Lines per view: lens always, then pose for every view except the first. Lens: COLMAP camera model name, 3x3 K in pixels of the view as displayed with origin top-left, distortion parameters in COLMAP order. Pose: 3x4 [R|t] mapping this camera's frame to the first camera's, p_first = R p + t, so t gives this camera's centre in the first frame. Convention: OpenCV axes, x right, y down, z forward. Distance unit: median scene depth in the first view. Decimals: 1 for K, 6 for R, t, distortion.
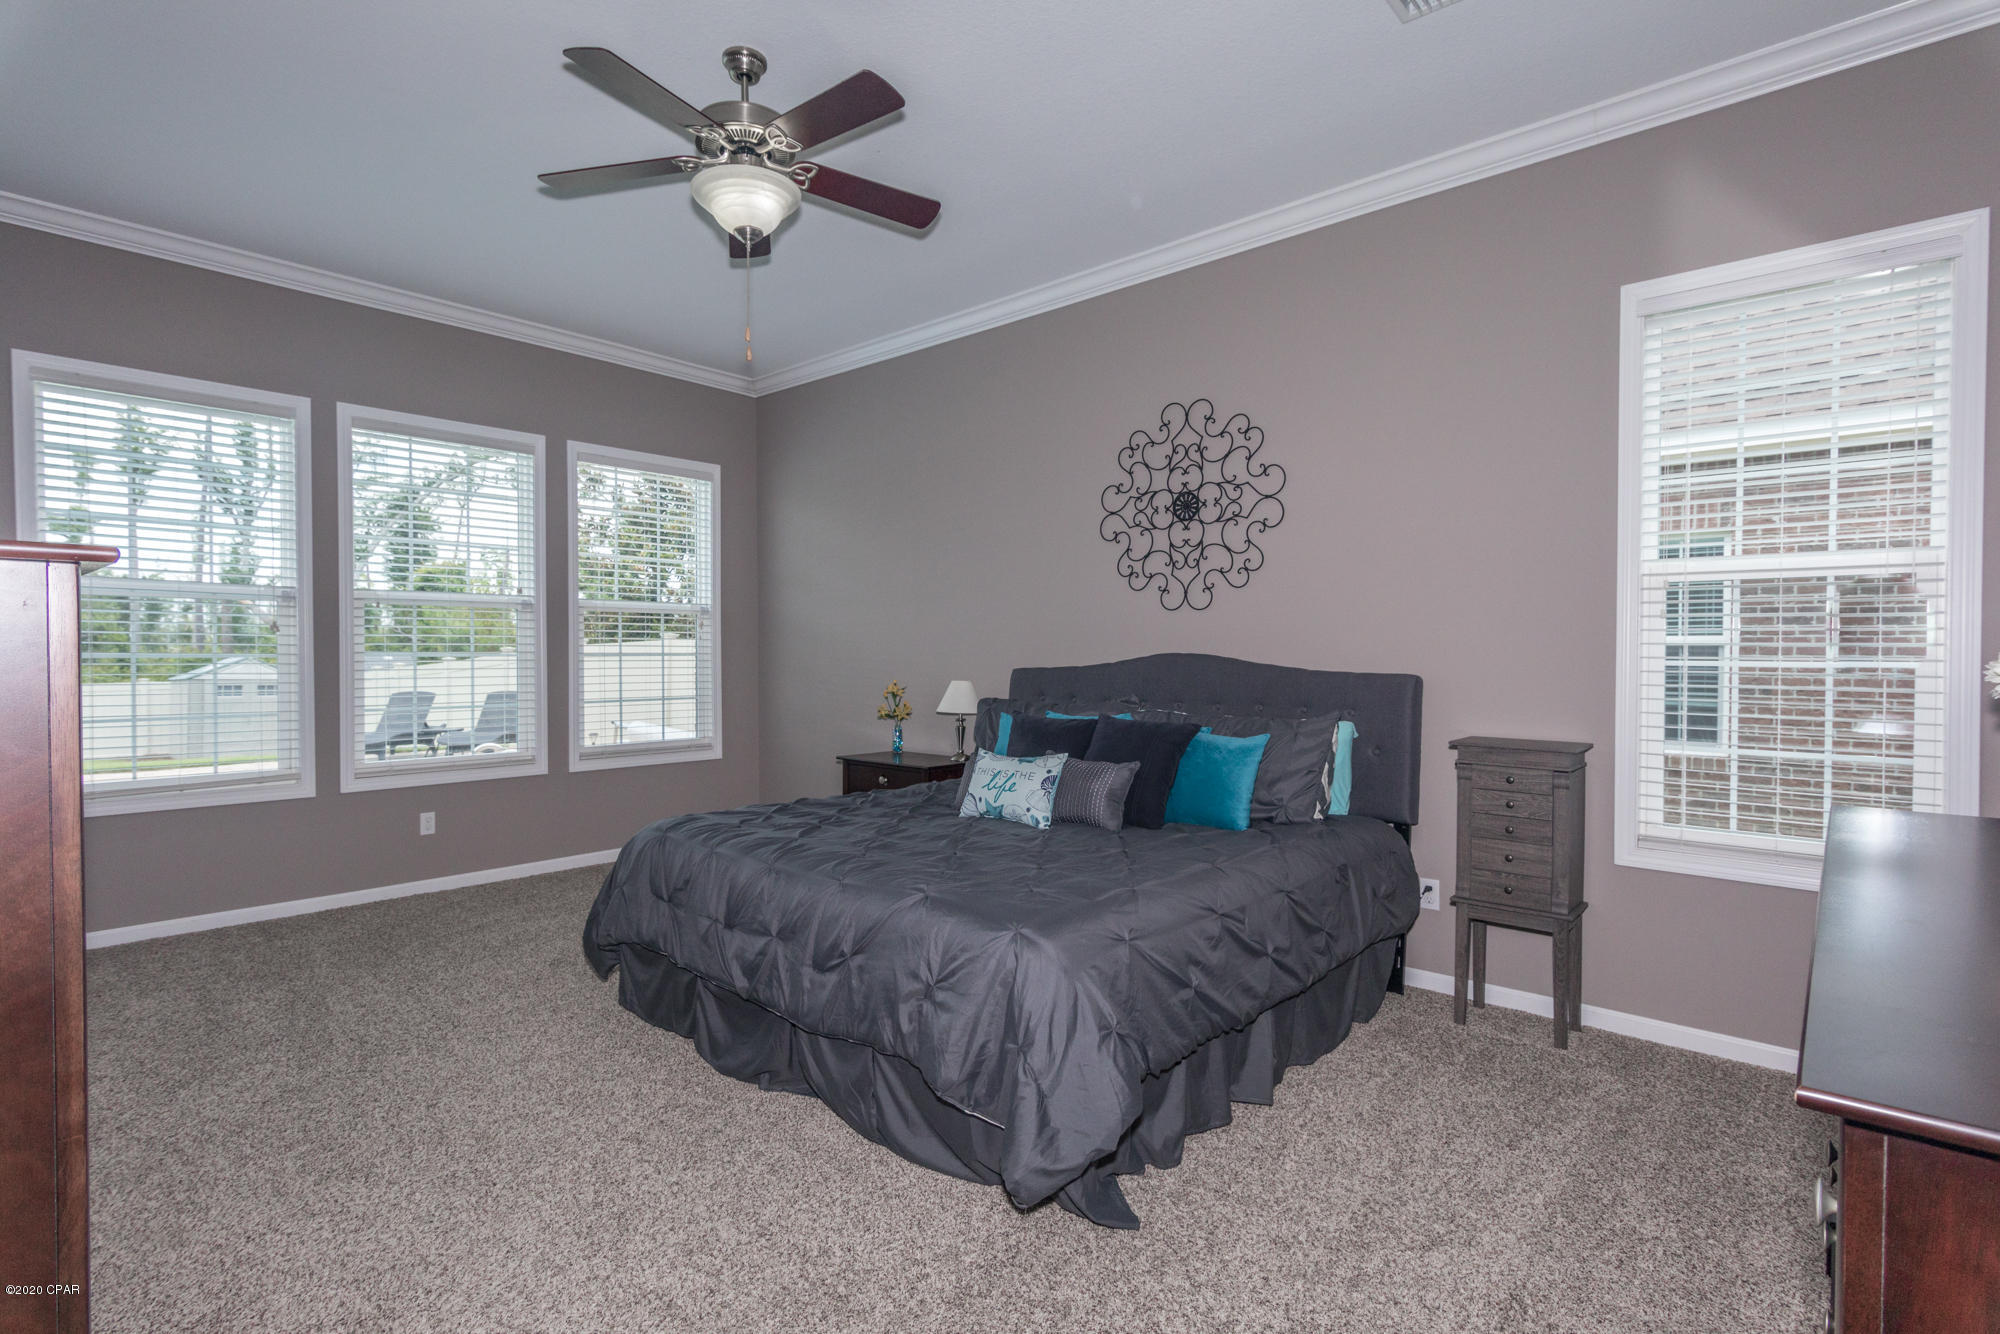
lens RADIAL K [[968.3, 0, 1000.0], [0, 968.3, 667.0], [0, 0, 1]] dist [0.003183, 0.000079]
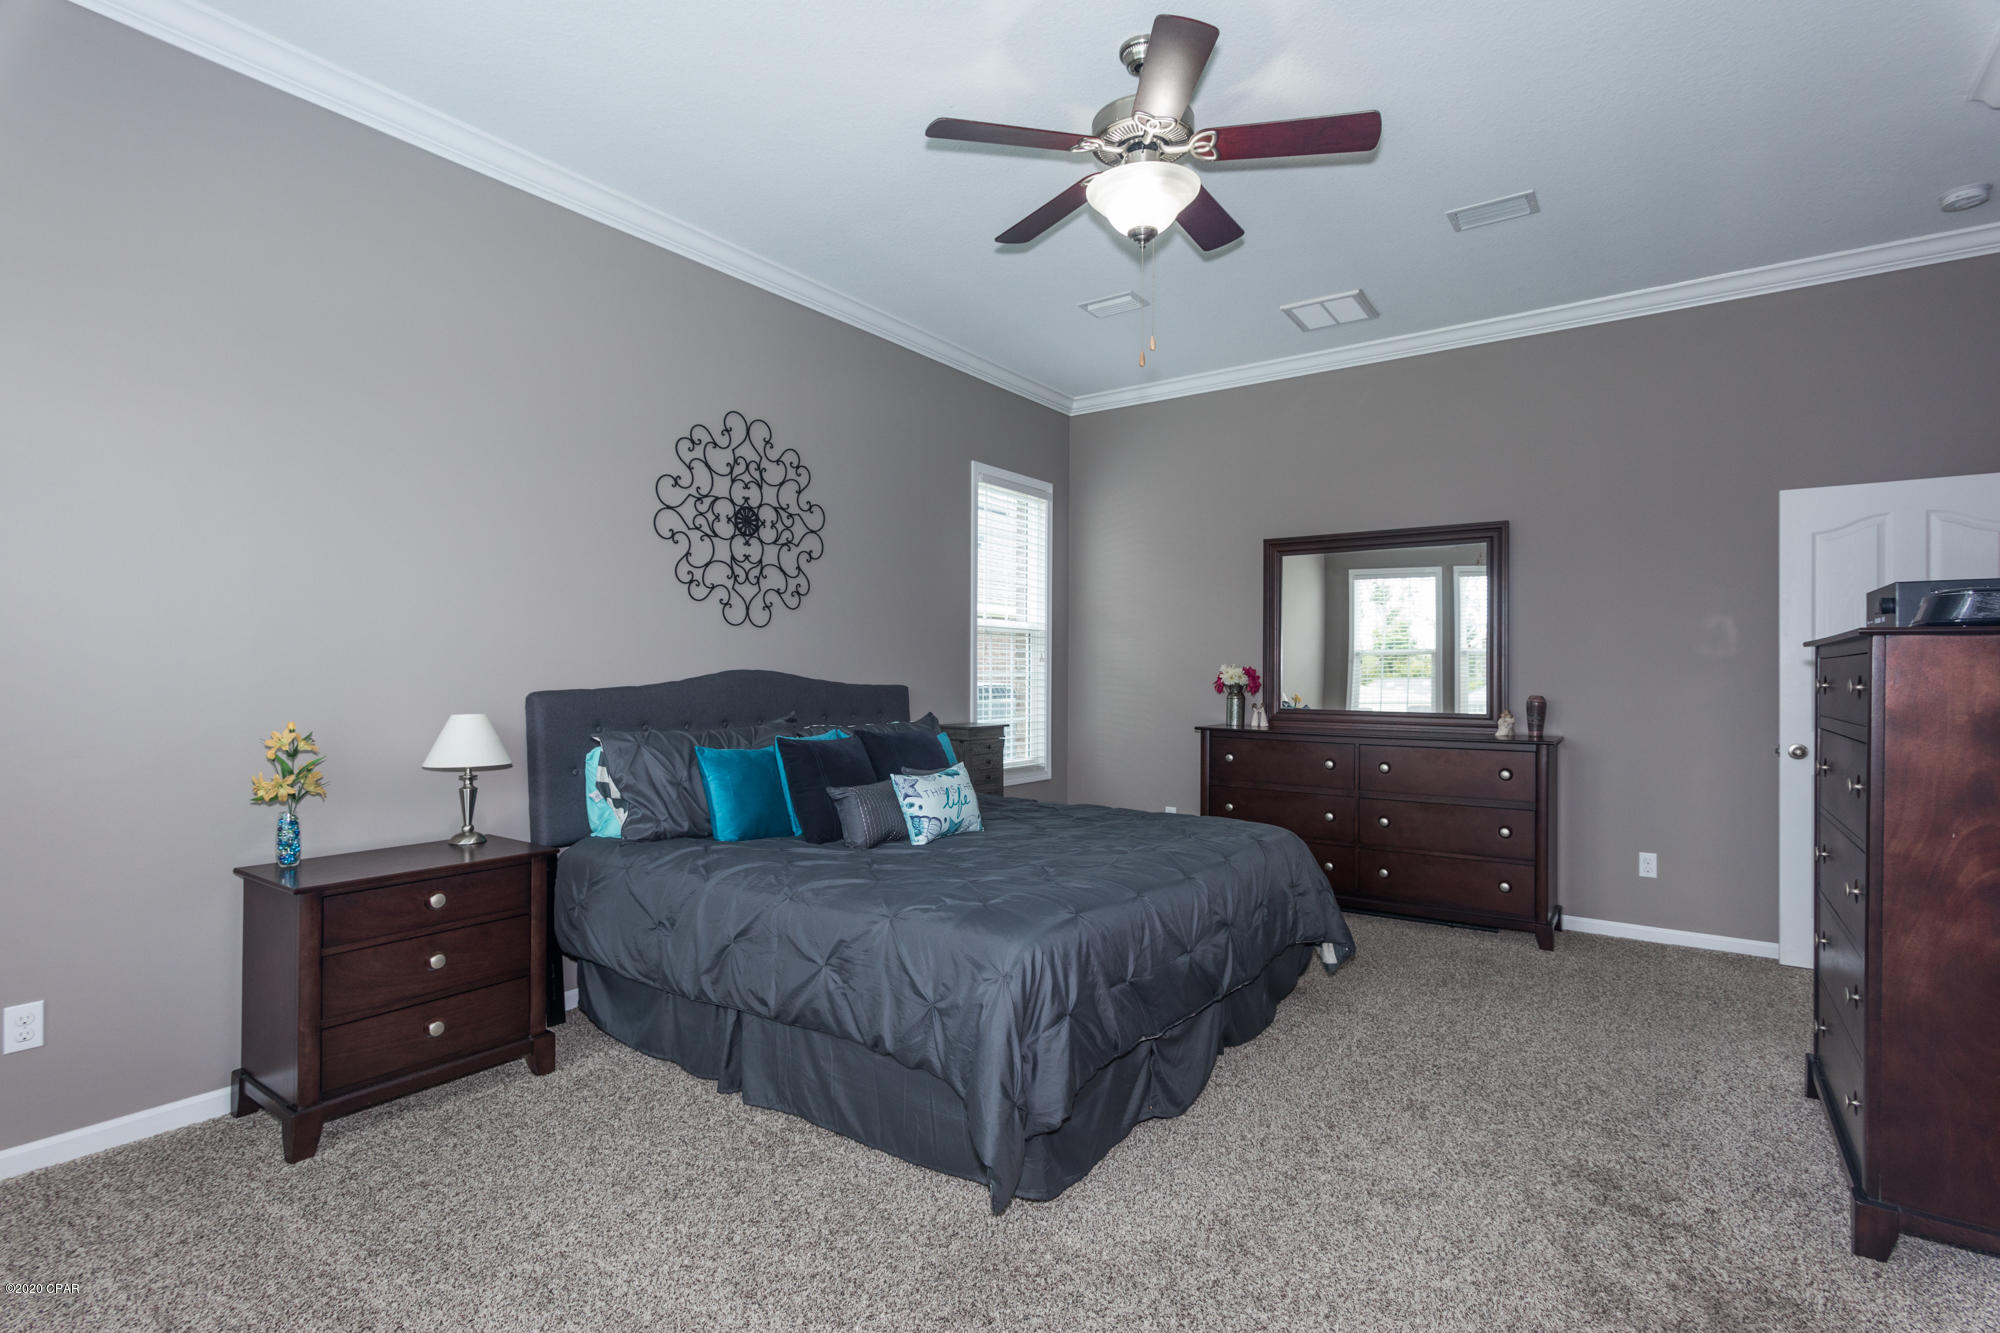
lens RADIAL K [[968.3, 0, 1000.0], [0, 968.3, 666.5], [0, 0, 1]] dist [0.003183, 0.000079]
pose [[-0.114620, 0.000051, 0.993409, -0.819207], [0.010447, 0.999945, 0.001154, -0.016380], [-0.993354, 0.010510, -0.114614, 0.858021]]
